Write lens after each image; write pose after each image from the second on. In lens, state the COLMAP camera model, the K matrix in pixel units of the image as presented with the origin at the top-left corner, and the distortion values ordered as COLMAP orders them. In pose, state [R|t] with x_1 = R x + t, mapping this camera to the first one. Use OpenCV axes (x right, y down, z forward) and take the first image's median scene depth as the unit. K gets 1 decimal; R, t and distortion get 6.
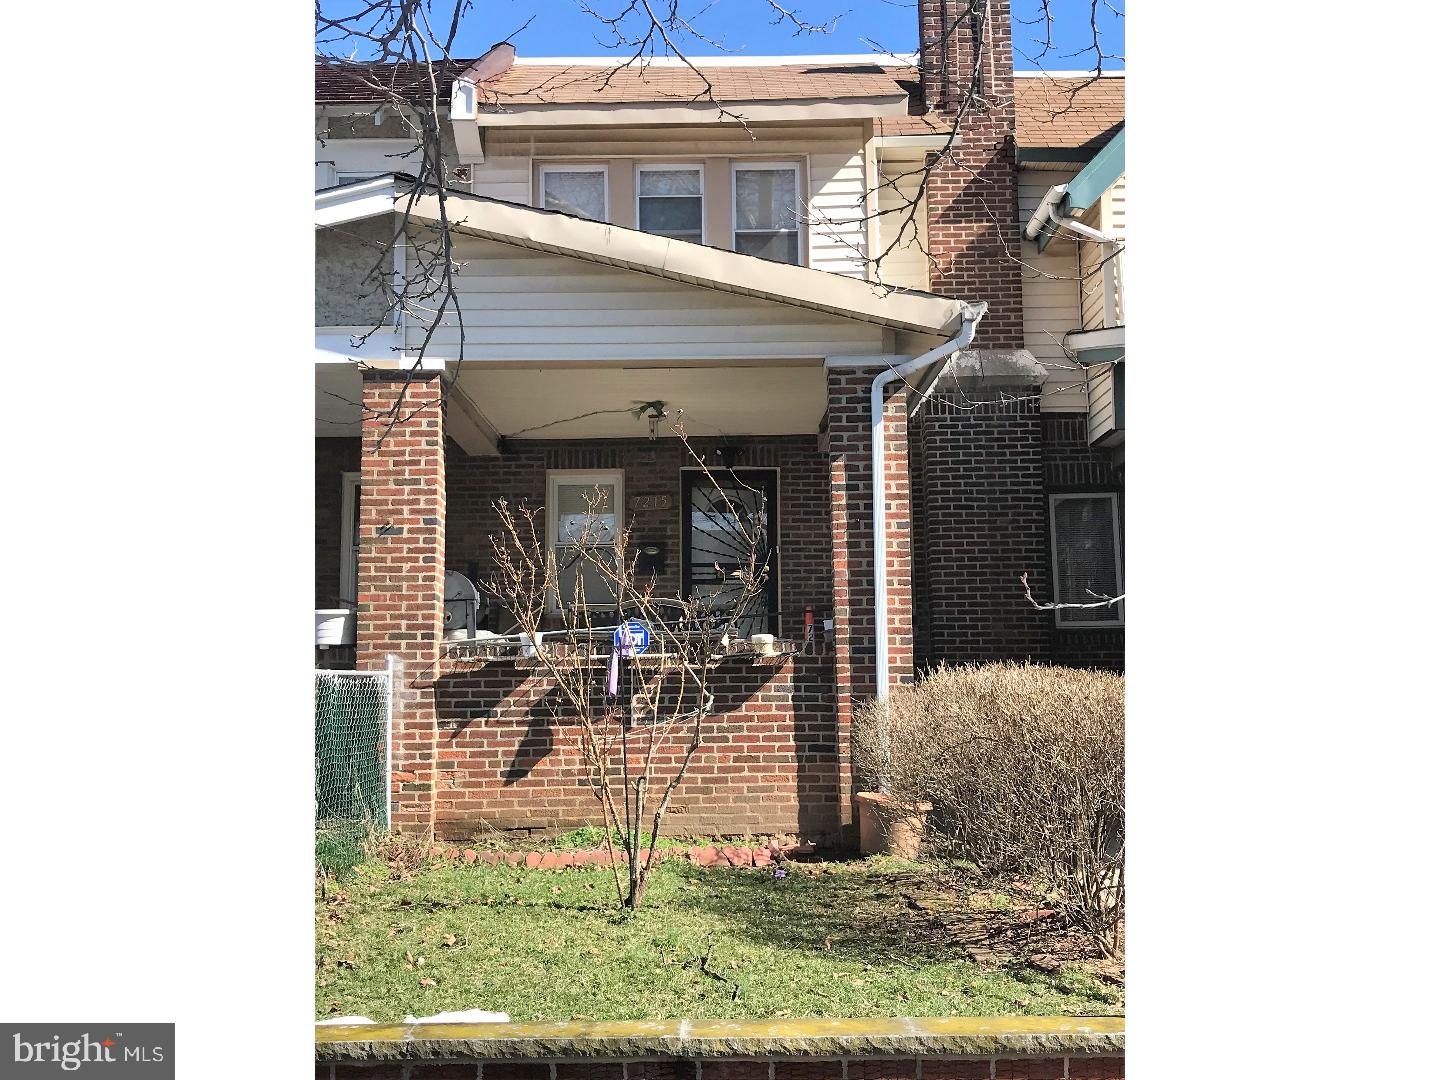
lens RADIAL K [[1571.3, 0, 723.2], [0, 1571.3, 479.9], [0, 0, 1]] dist [0.343741, -1.512703]
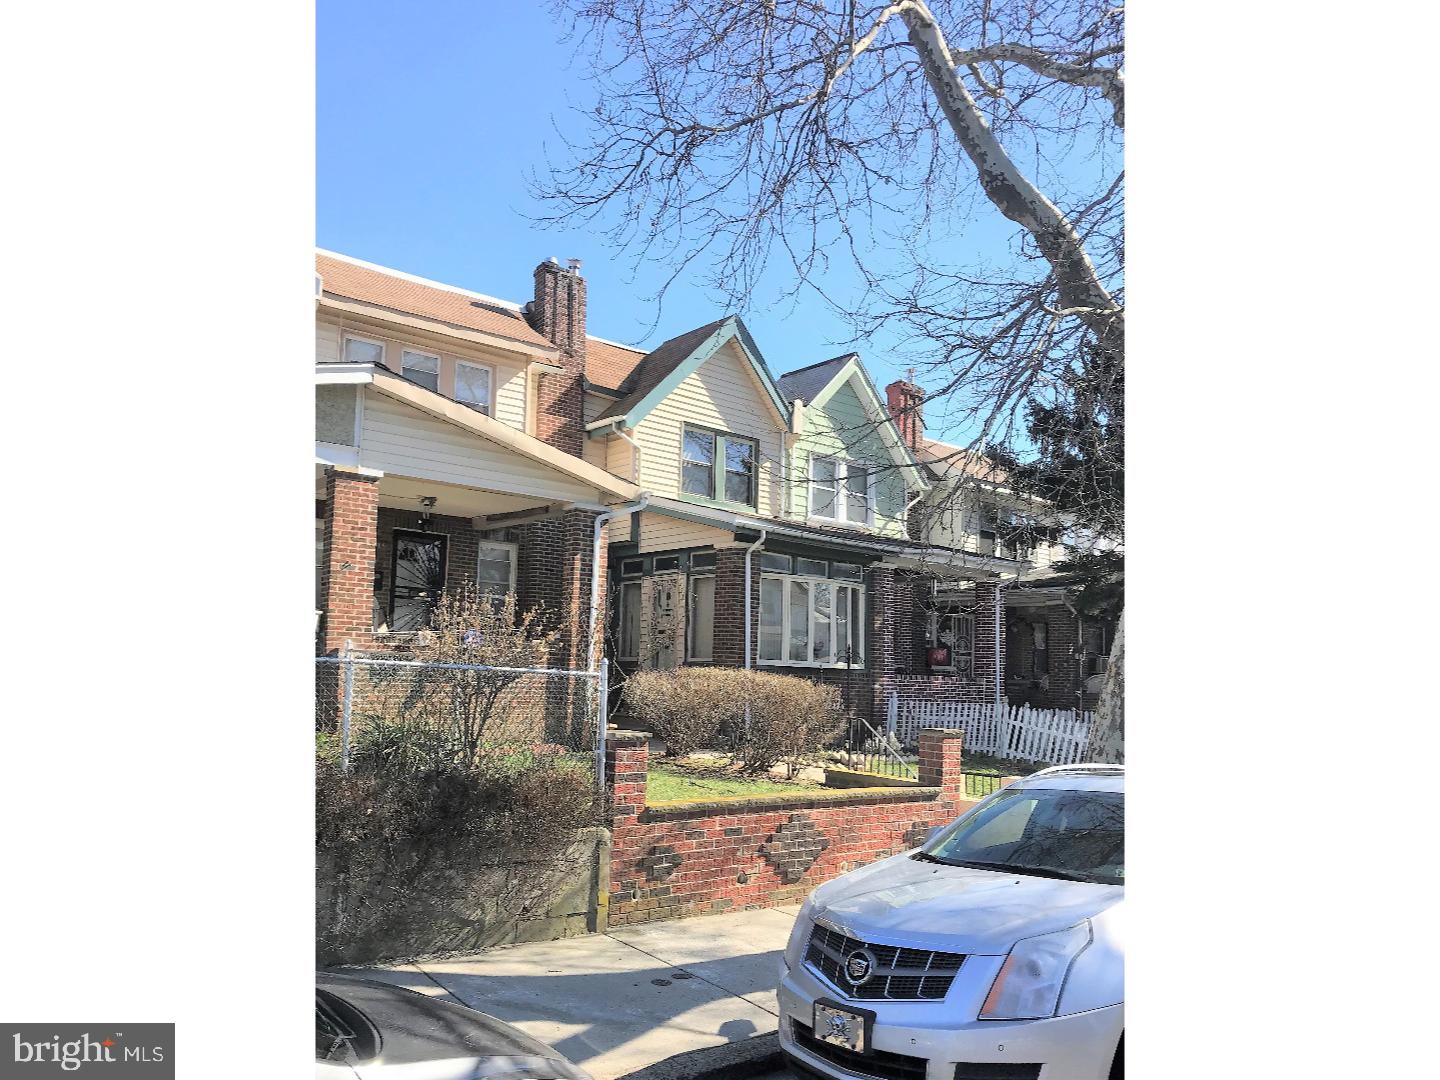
lens RADIAL K [[1149.5, 0, 720.0], [0, 1149.5, 540.0], [0, 0, 1]] dist [0.283622, 0.000415]
pose [[0.778887, 0.120649, 0.615450, -0.543039], [-0.146120, 0.989226, -0.008999, -0.035321], [-0.609905, -0.082921, 0.788124, -0.202246]]
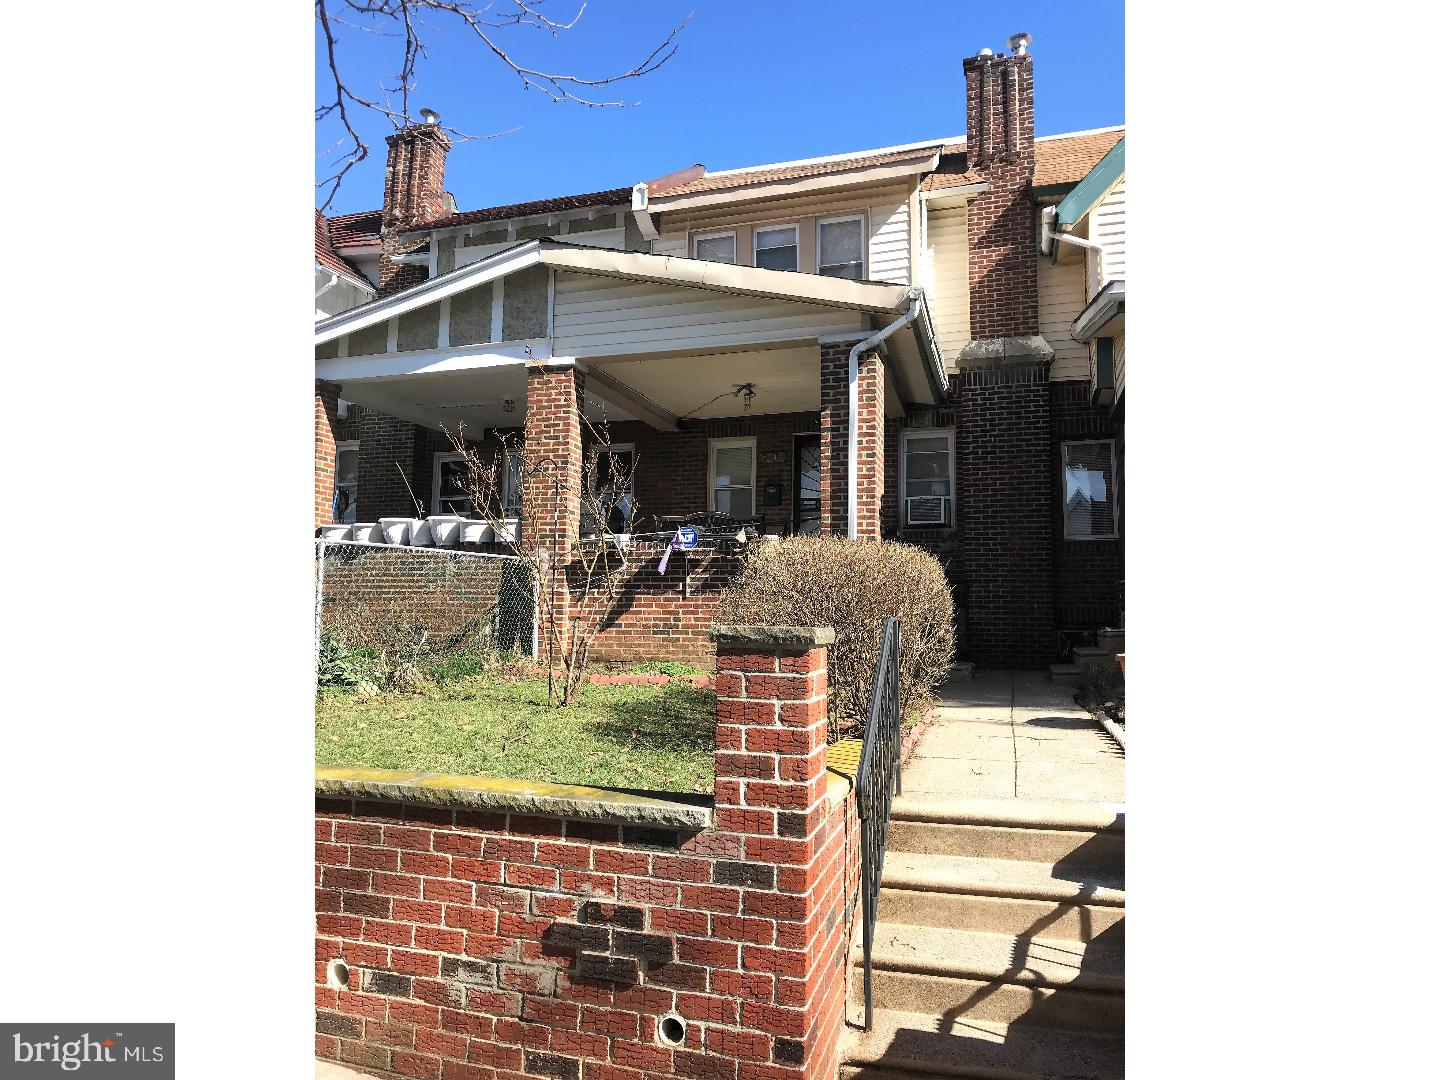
lens RADIAL K [[961.6, 0, 715.8], [0, 961.6, 522.6], [0, 0, 1]] dist [0.044923, -0.000510]
pose [[0.947695, -0.010208, -0.319013, 0.199160], [0.023958, 0.998944, 0.039206, 0.040445], [0.318276, -0.044799, 0.946939, 0.125585]]
